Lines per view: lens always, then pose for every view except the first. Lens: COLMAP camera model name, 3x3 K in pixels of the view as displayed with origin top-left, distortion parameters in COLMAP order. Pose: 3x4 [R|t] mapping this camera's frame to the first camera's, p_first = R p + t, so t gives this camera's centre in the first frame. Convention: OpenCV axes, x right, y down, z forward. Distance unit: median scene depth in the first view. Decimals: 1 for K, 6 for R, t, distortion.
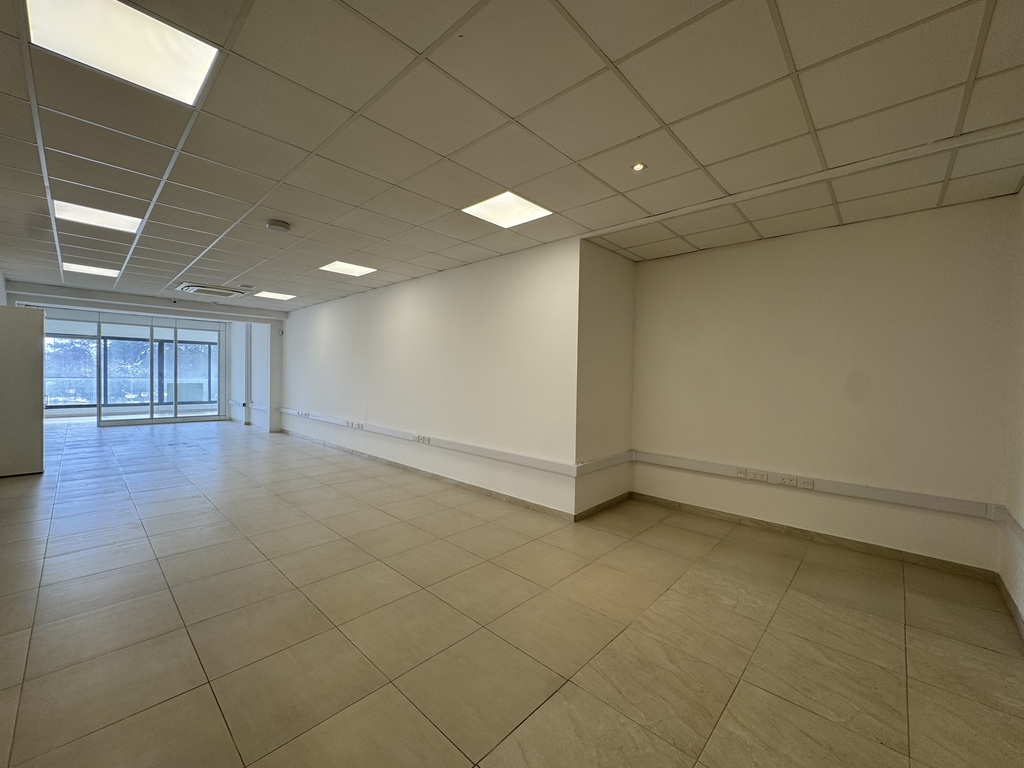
lens RADIAL K [[410.2, 0, 512.0], [0, 410.2, 384.0], [0, 0, 1]] dist [-0.000215, 0.000073]
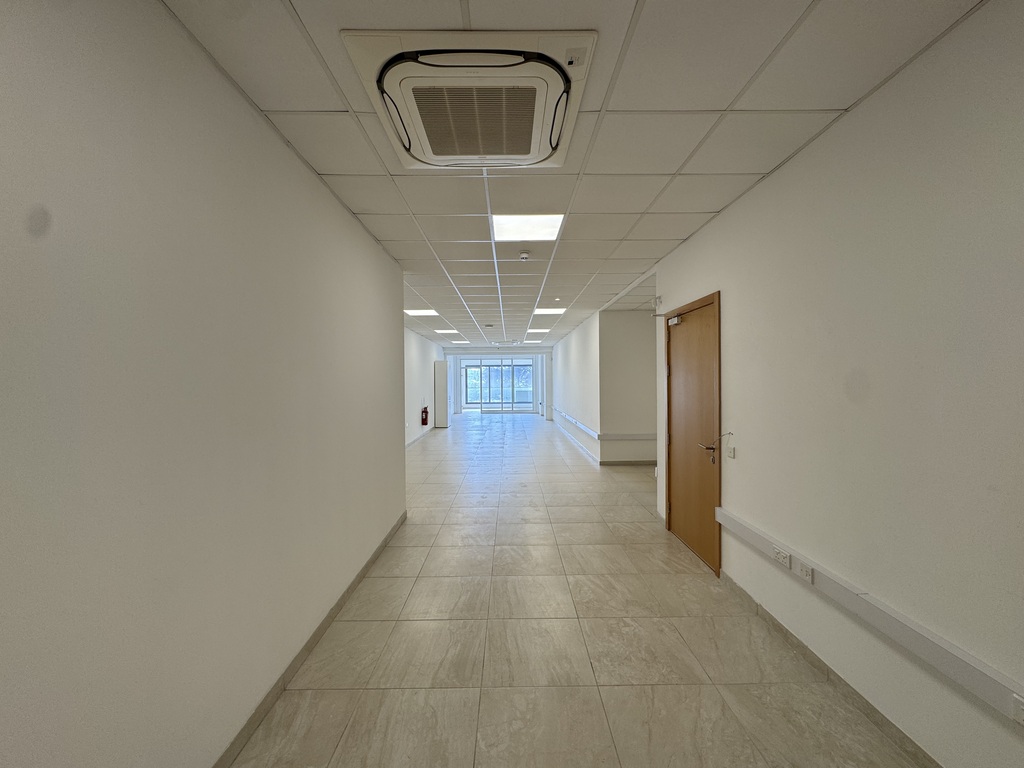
lens RADIAL K [[410.2, 0, 512.0], [0, 410.2, 384.0], [0, 0, 1]] dist [-0.000215, 0.000073]
pose [[0.690428, -0.014468, -0.723257, 0.487936], [0.002740, 0.999845, -0.017386, 0.001061], [0.723396, 0.010022, 0.690361, -0.221286]]
